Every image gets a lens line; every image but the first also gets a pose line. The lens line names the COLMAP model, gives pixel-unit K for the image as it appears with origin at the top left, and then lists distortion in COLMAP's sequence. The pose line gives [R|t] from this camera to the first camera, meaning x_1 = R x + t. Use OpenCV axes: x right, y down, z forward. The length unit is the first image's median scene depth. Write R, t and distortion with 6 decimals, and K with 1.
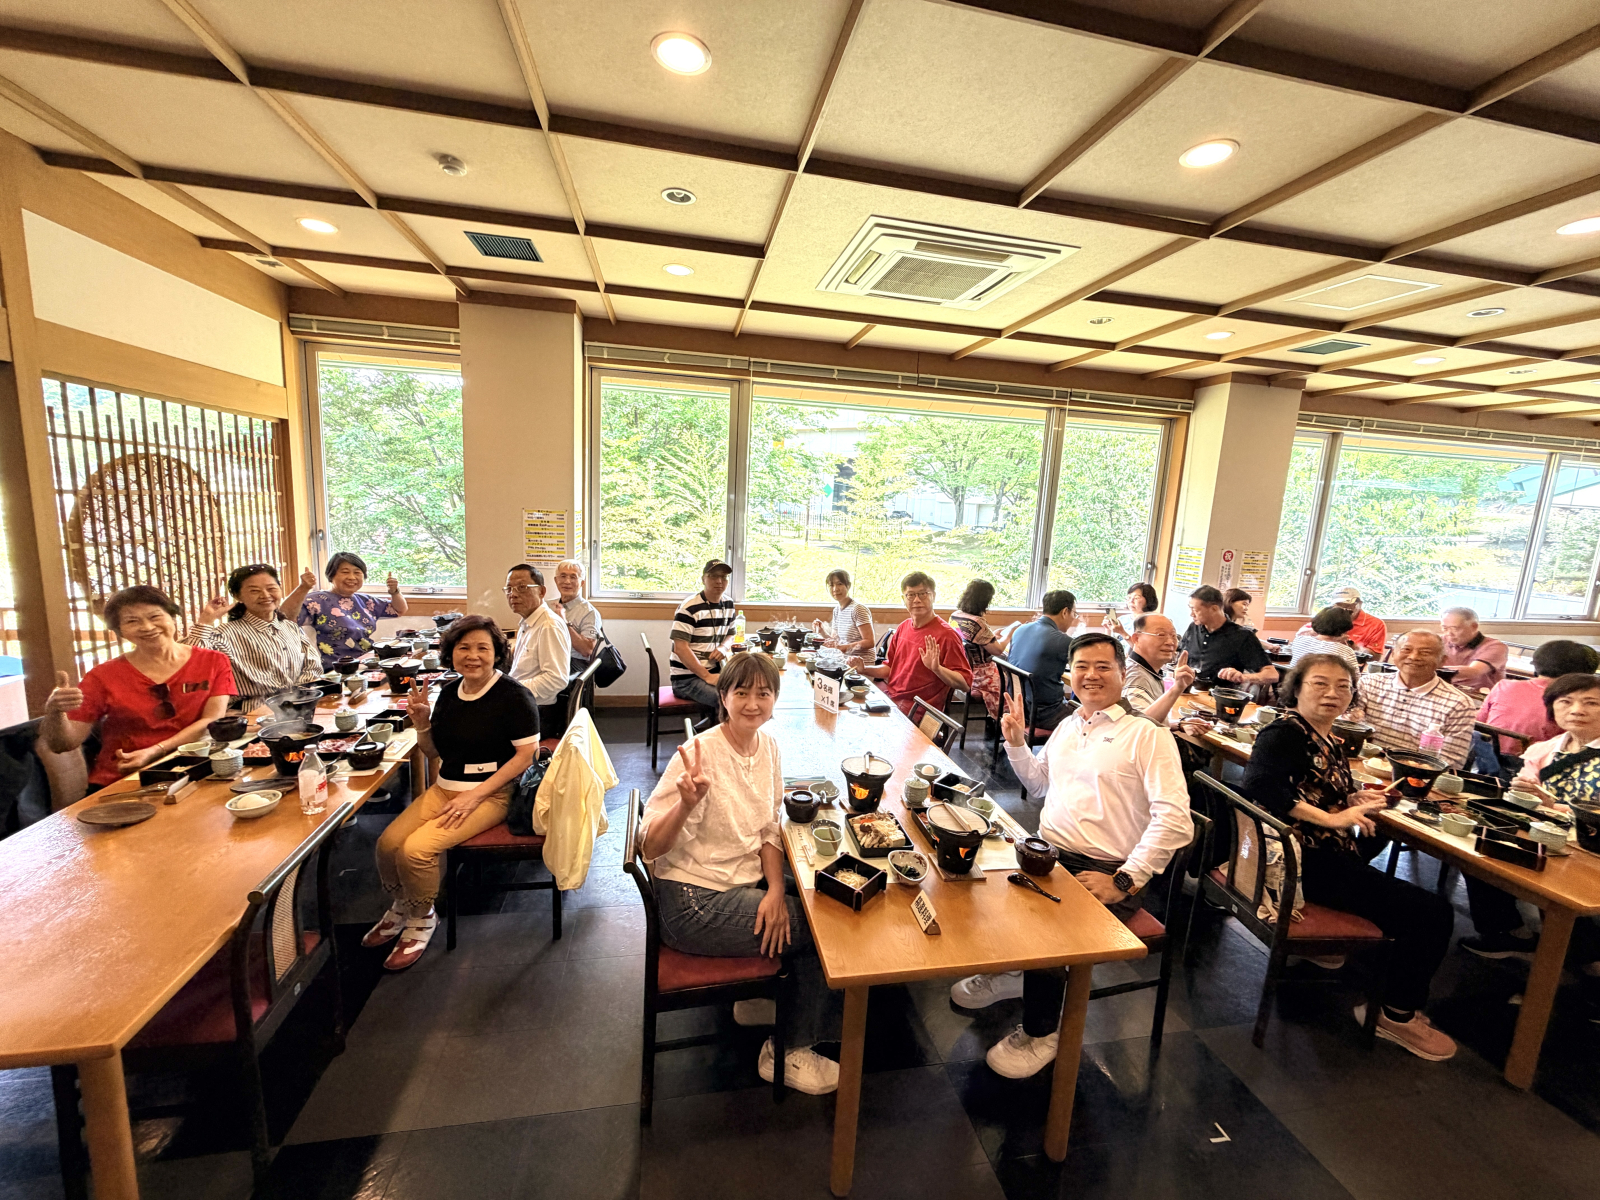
lens RADIAL K [[638.3, 0, 804.9], [0, 638.3, 600.6], [0, 0, 1]] dist [0.000969, 0.000023]
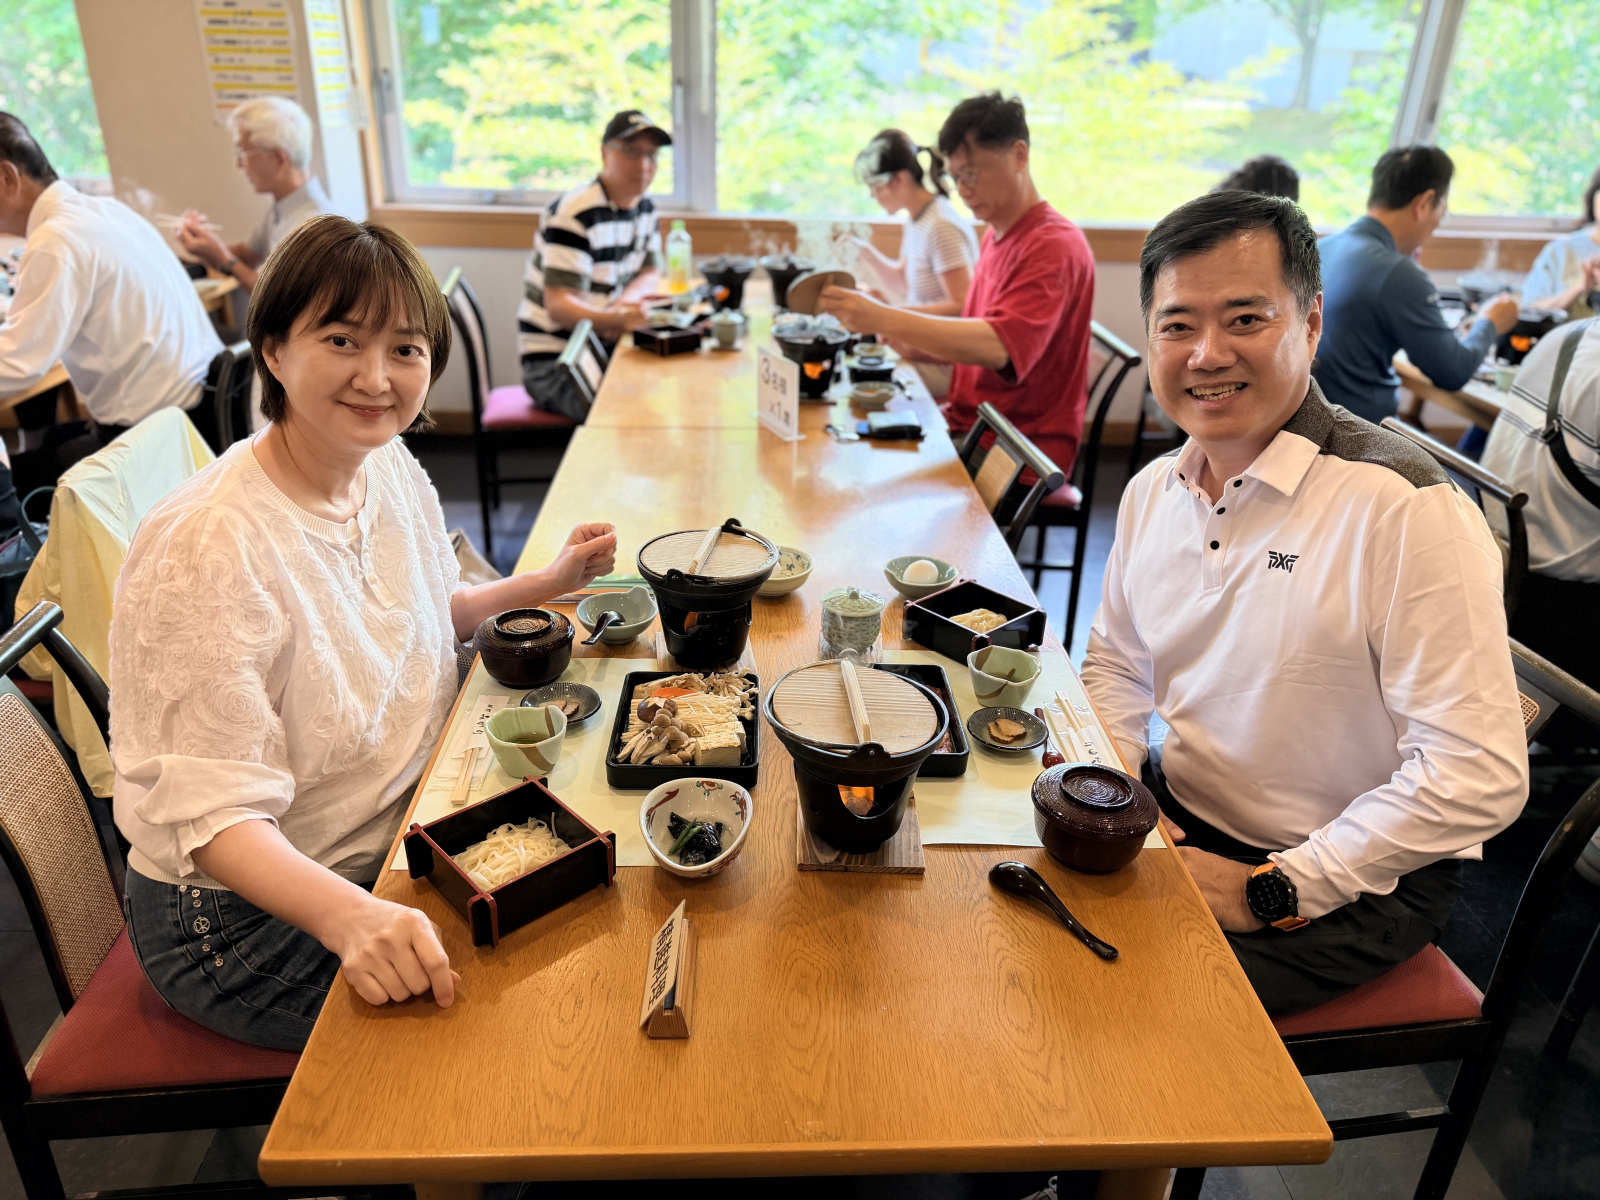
lens RADIAL K [[1138.9, 0, 801.1], [0, 1138.9, 607.4], [0, 0, 1]] dist [0.009411, -0.025092]
pose [[0.989047, 0.048266, -0.139488, 0.173161], [-0.006562, 0.958470, 0.285118, 0.068749], [0.147457, -0.281079, 0.948288, 0.254975]]
